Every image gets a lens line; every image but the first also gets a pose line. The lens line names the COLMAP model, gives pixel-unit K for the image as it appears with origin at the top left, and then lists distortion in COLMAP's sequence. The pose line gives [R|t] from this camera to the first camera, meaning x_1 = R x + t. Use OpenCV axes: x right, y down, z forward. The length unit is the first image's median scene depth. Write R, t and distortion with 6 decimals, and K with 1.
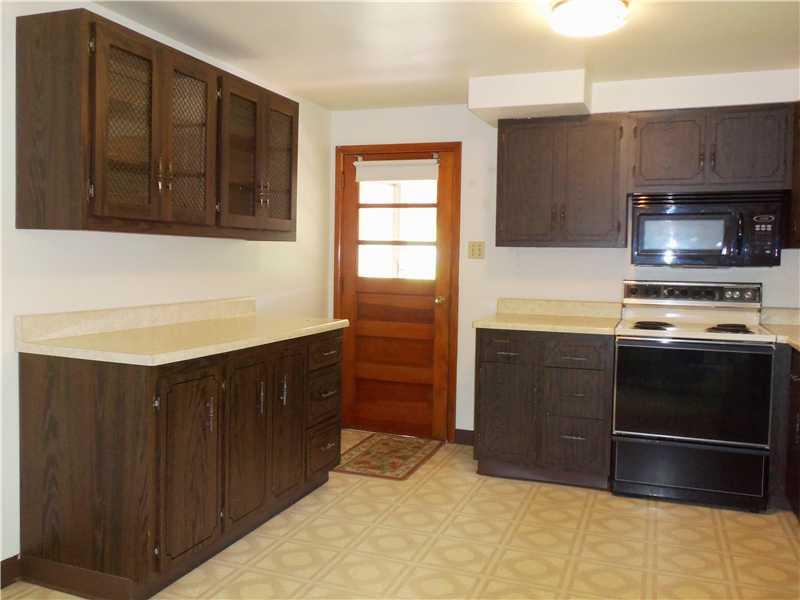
lens RADIAL K [[653.3, 0, 400.0], [0, 653.3, 300.0], [0, 0, 1]] dist [-0.008412, -0.000316]
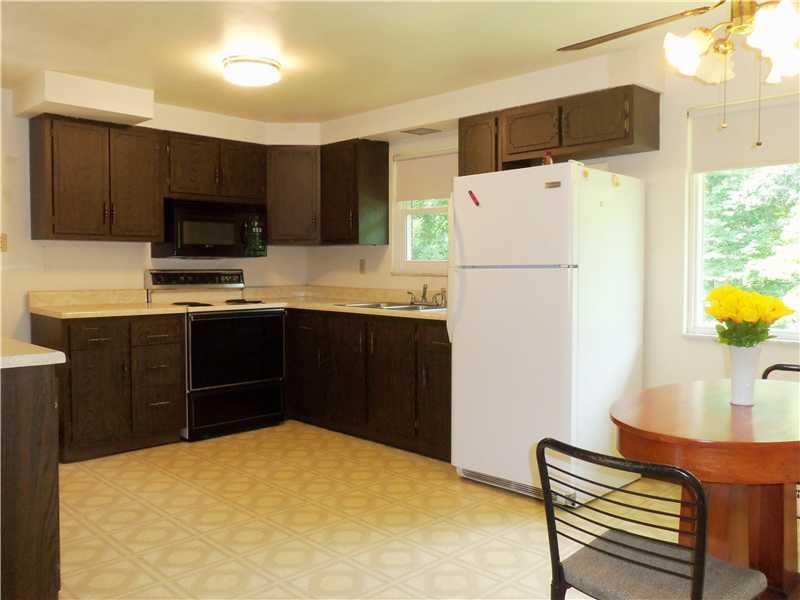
lens RADIAL K [[653.3, 0, 400.0], [0, 653.3, 300.0], [0, 0, 1]] dist [-0.008412, -0.000316]
pose [[0.443807, -0.063105, 0.893898, -0.566405], [0.056674, 0.997497, 0.042281, -0.000548], [-0.894328, 0.031896, 0.446273, 0.081596]]
